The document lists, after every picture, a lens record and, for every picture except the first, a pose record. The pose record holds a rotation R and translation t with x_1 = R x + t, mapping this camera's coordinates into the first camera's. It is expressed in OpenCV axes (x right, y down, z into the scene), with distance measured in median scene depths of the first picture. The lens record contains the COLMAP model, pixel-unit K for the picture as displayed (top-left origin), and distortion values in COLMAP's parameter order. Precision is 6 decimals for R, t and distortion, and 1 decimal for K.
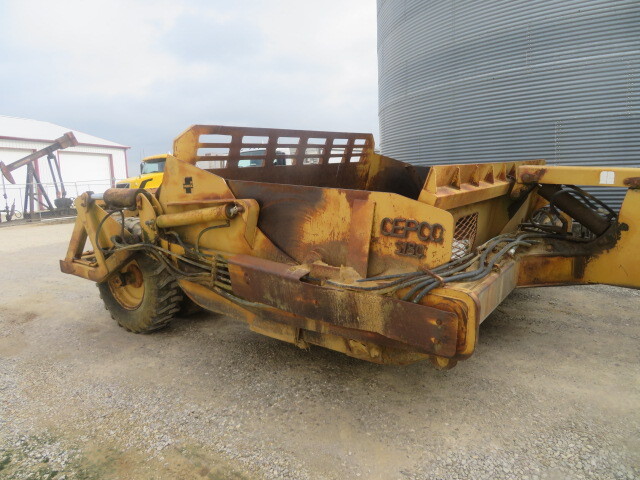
lens RADIAL K [[446.3, 0, 326.7], [0, 446.3, 242.3], [0, 0, 1]] dist [-0.017757, 0.006612]
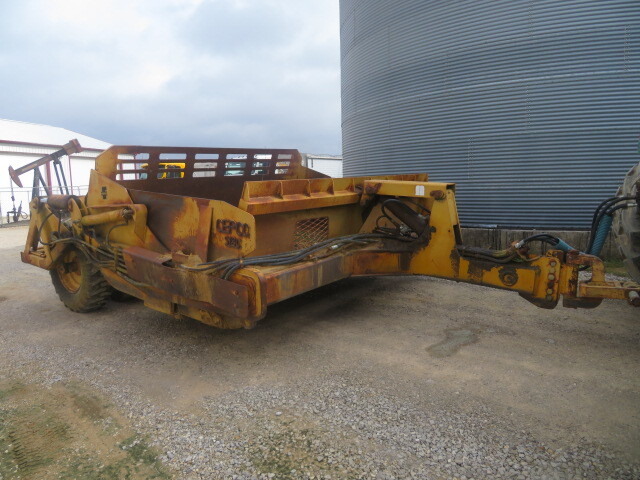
lens RADIAL K [[446.3, 0, 325.2], [0, 446.3, 241.1], [0, 0, 1]] dist [-0.017757, 0.006612]
pose [[0.999389, 0.014969, -0.031592, 0.376794], [-0.015470, 0.999758, -0.015657, 0.021624], [0.031350, 0.016136, 0.999378, -0.266455]]
